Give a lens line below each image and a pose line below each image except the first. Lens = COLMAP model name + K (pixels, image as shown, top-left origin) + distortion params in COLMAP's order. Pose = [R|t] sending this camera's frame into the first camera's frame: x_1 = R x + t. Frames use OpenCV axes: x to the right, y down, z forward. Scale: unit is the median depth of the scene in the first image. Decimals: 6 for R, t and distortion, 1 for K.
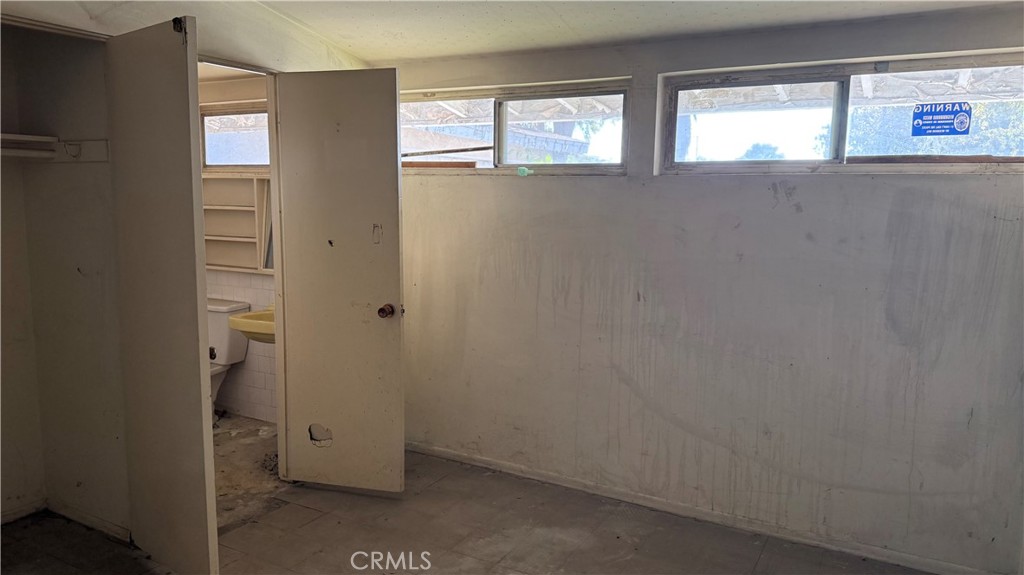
lens RADIAL K [[706.0, 0, 507.1], [0, 706.0, 288.5], [0, 0, 1]] dist [0.064264, -0.097608]
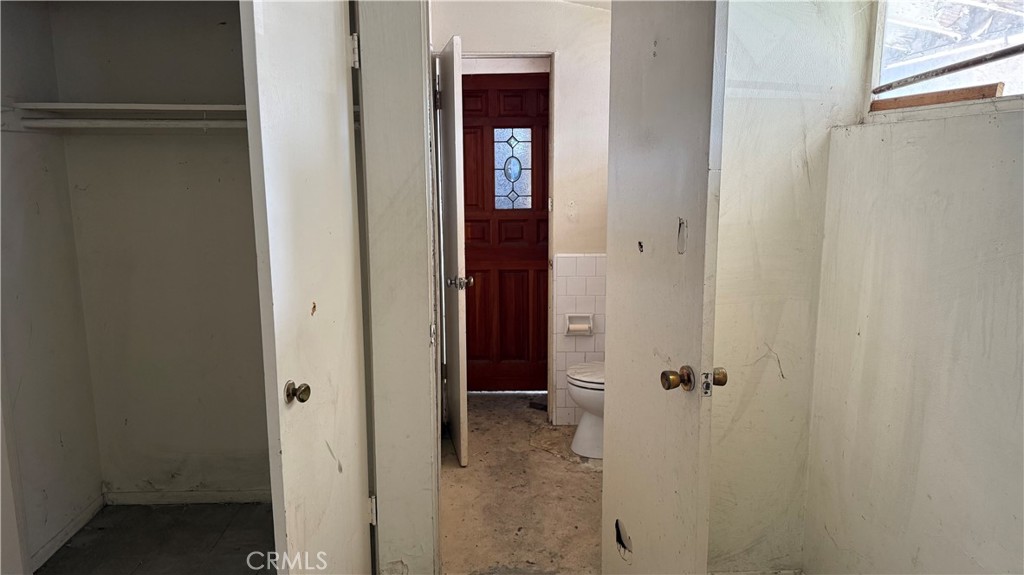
lens RADIAL K [[706.0, 0, 507.1], [0, 706.0, 288.5], [0, 0, 1]] dist [0.064264, -0.097608]
pose [[0.519419, 0.123631, -0.845529, 0.199513], [-0.100570, 0.991446, 0.083185, -0.063694], [0.848581, 0.041827, 0.527410, 0.554717]]
